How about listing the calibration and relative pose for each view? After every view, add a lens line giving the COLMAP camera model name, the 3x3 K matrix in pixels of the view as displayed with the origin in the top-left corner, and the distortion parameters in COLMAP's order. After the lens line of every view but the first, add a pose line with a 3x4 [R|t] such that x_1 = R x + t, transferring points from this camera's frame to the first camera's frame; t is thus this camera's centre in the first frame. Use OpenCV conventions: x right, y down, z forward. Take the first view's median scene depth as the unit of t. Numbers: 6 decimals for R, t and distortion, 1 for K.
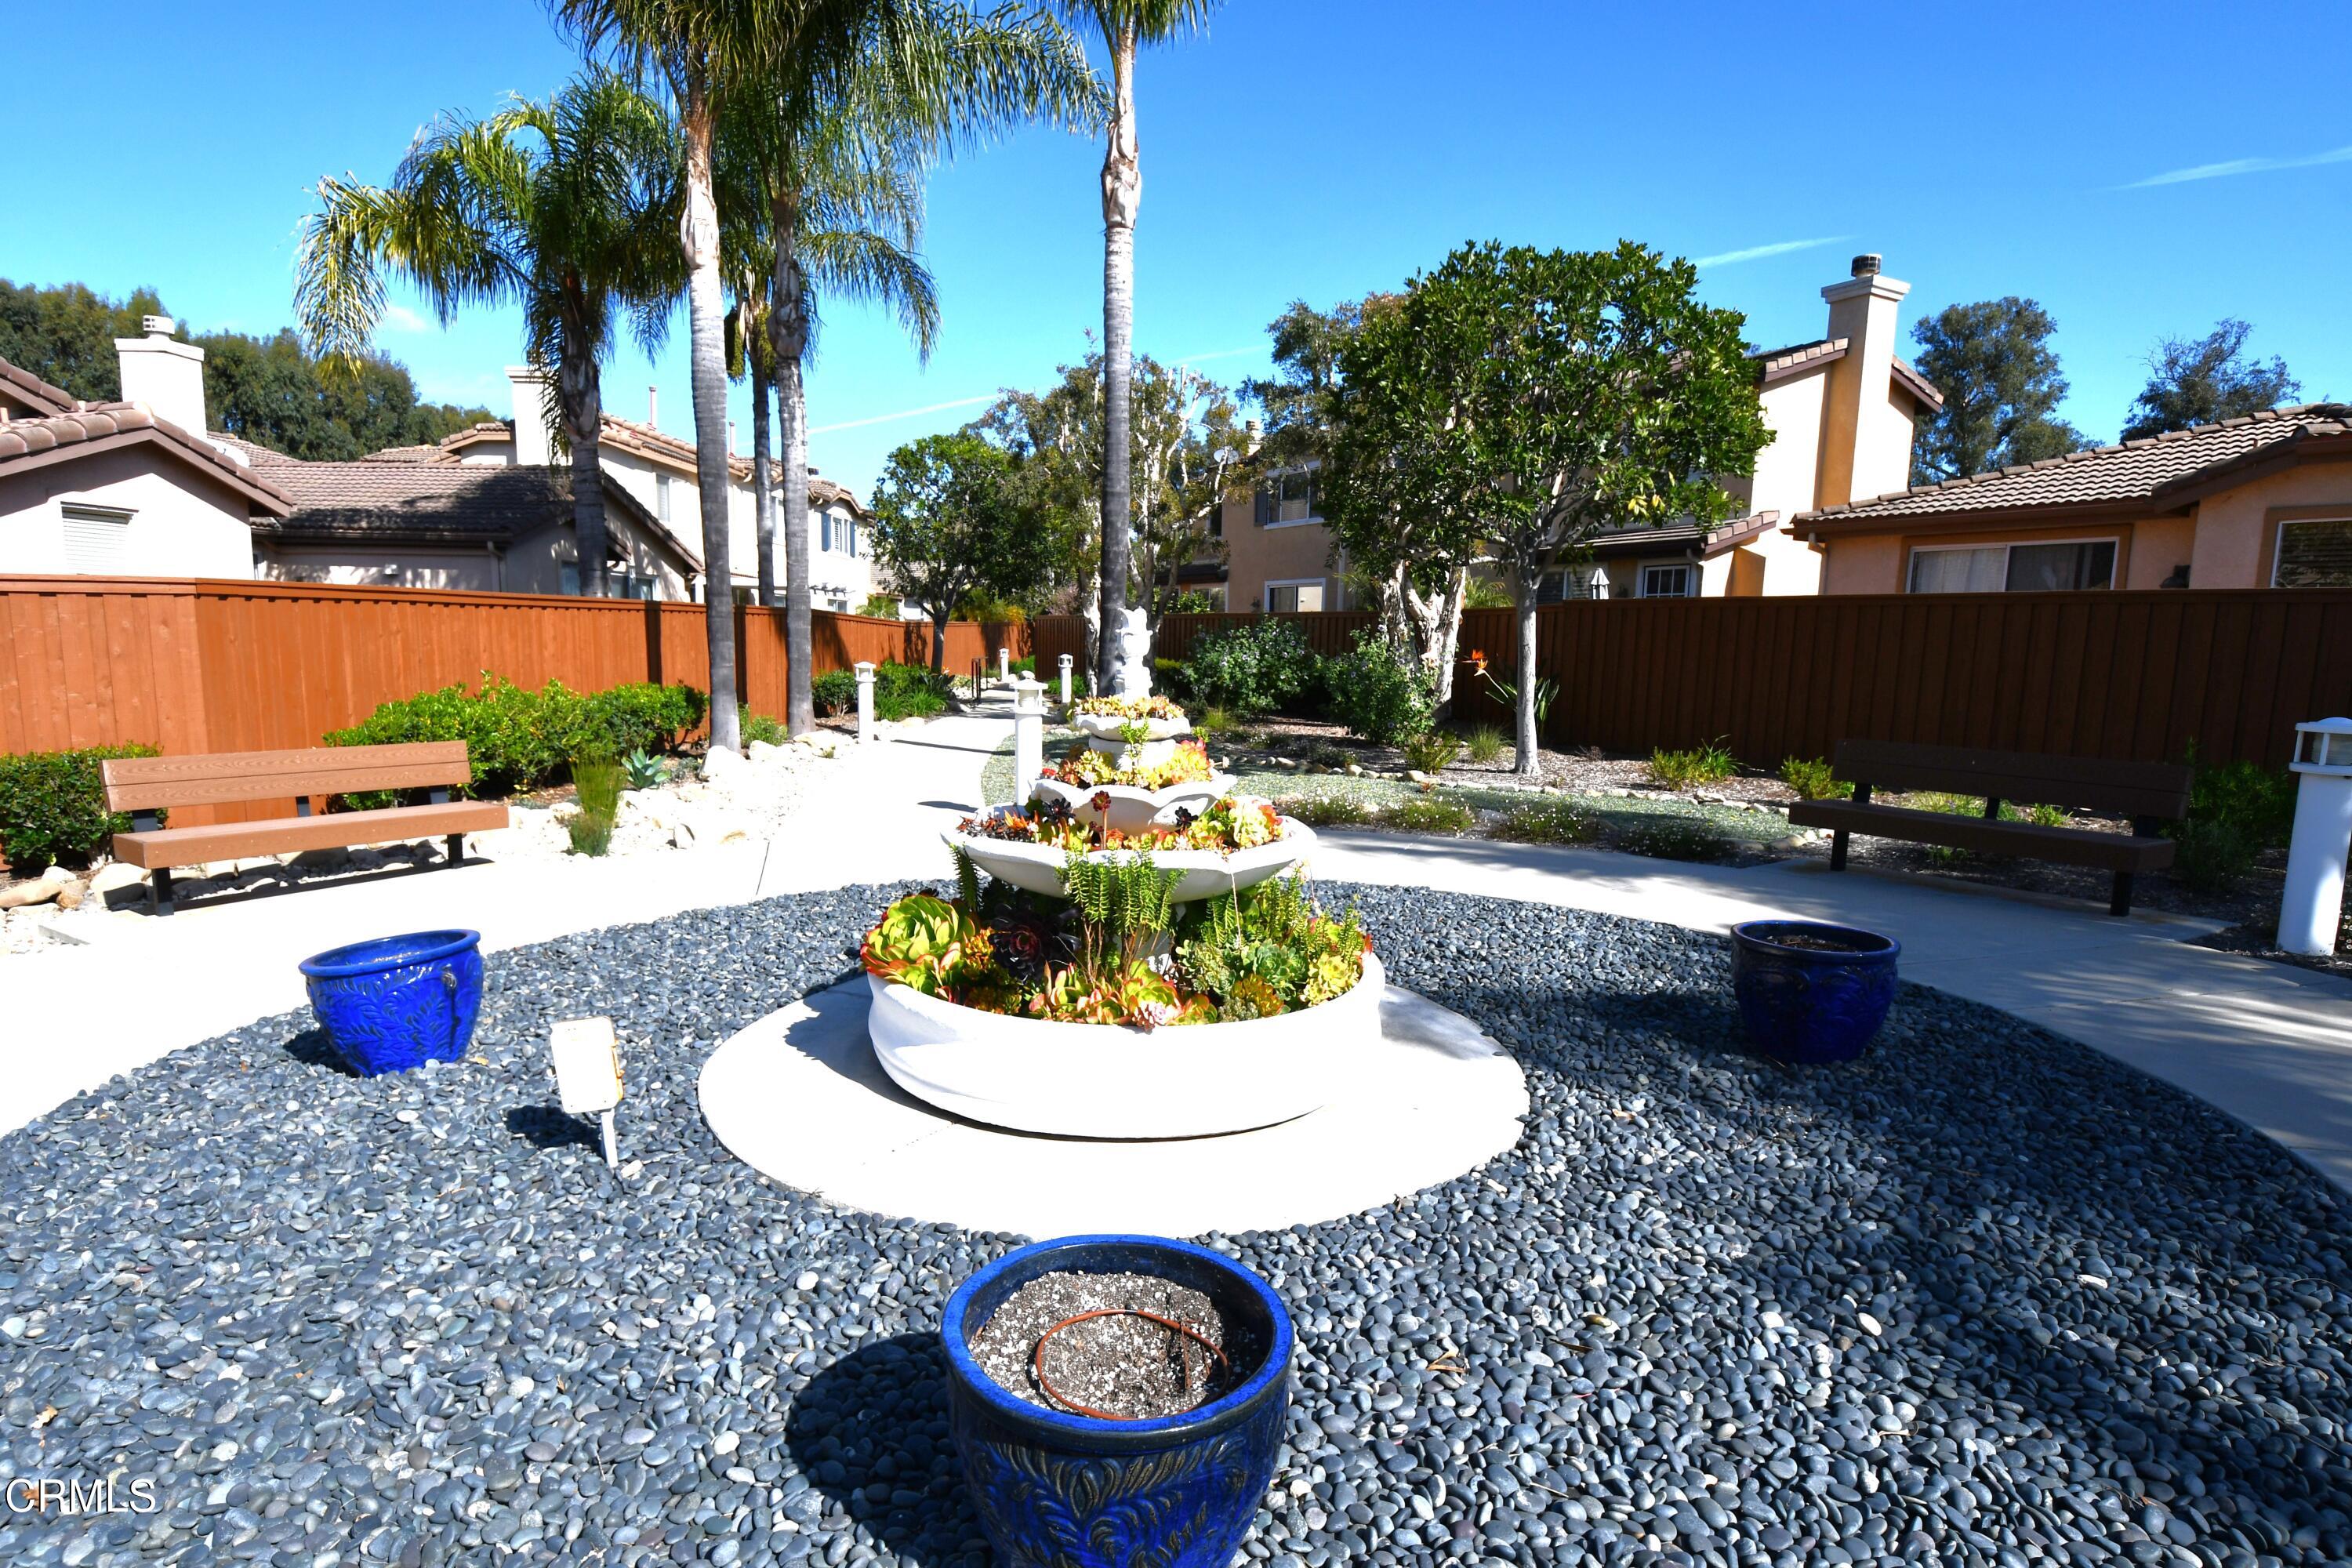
lens RADIAL K [[1254.6, 0, 1160.5], [0, 1254.6, 788.2], [0, 0, 1]] dist [-0.022137, -0.001298]
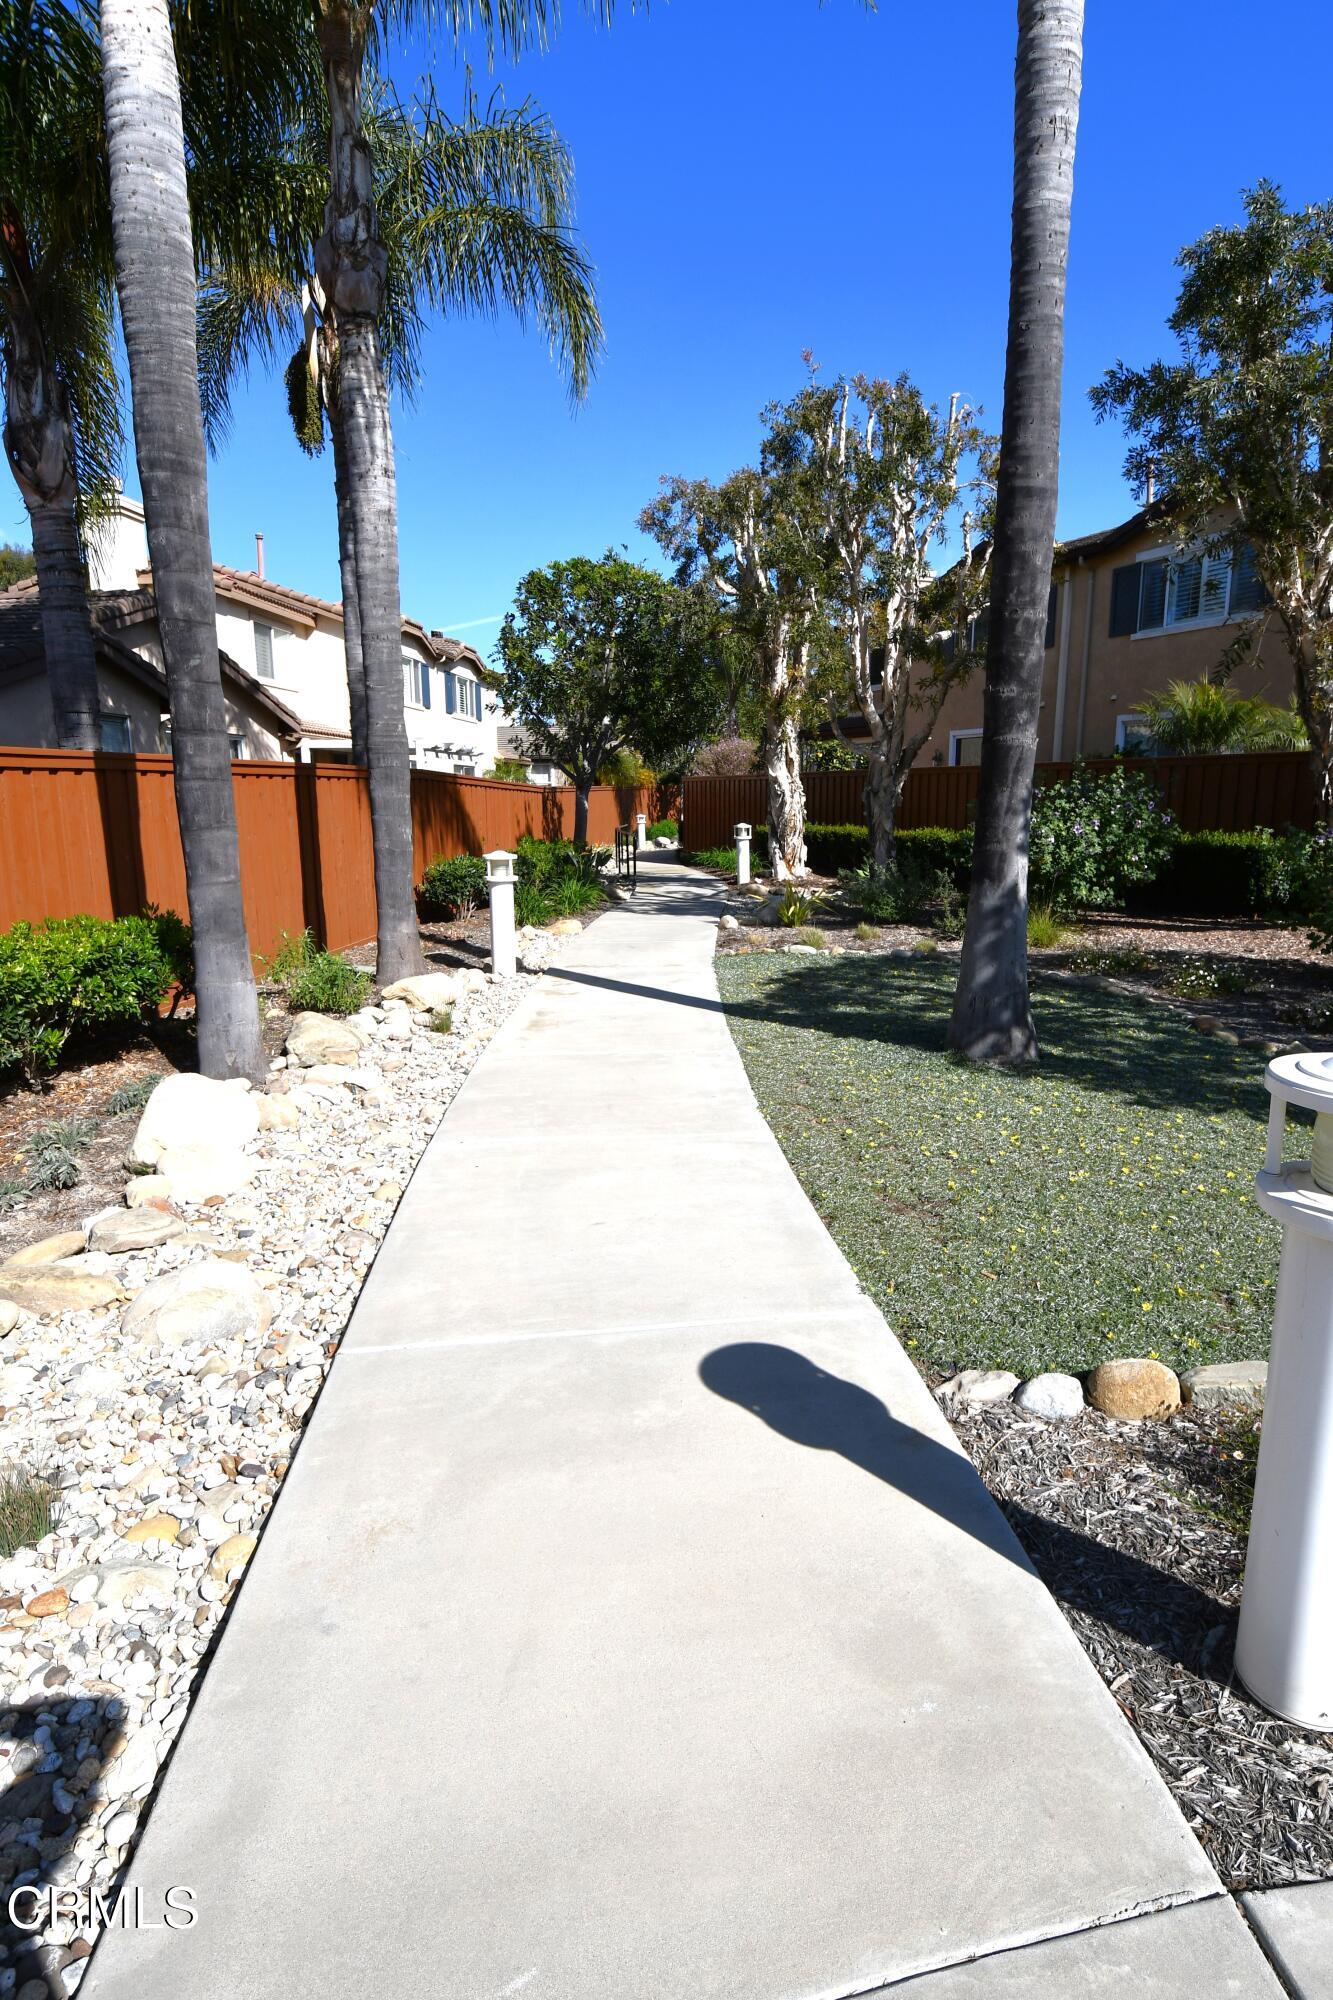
lens RADIAL K [[1066.9, 0, 678.7], [0, 1066.9, 994.7], [0, 0, 1]] dist [-0.022137, -0.001298]
pose [[0.998059, -0.009095, -0.061608, -0.074629], [0.012891, 0.998024, 0.061494, -0.039080], [0.060926, -0.062169, 0.996204, 0.305928]]
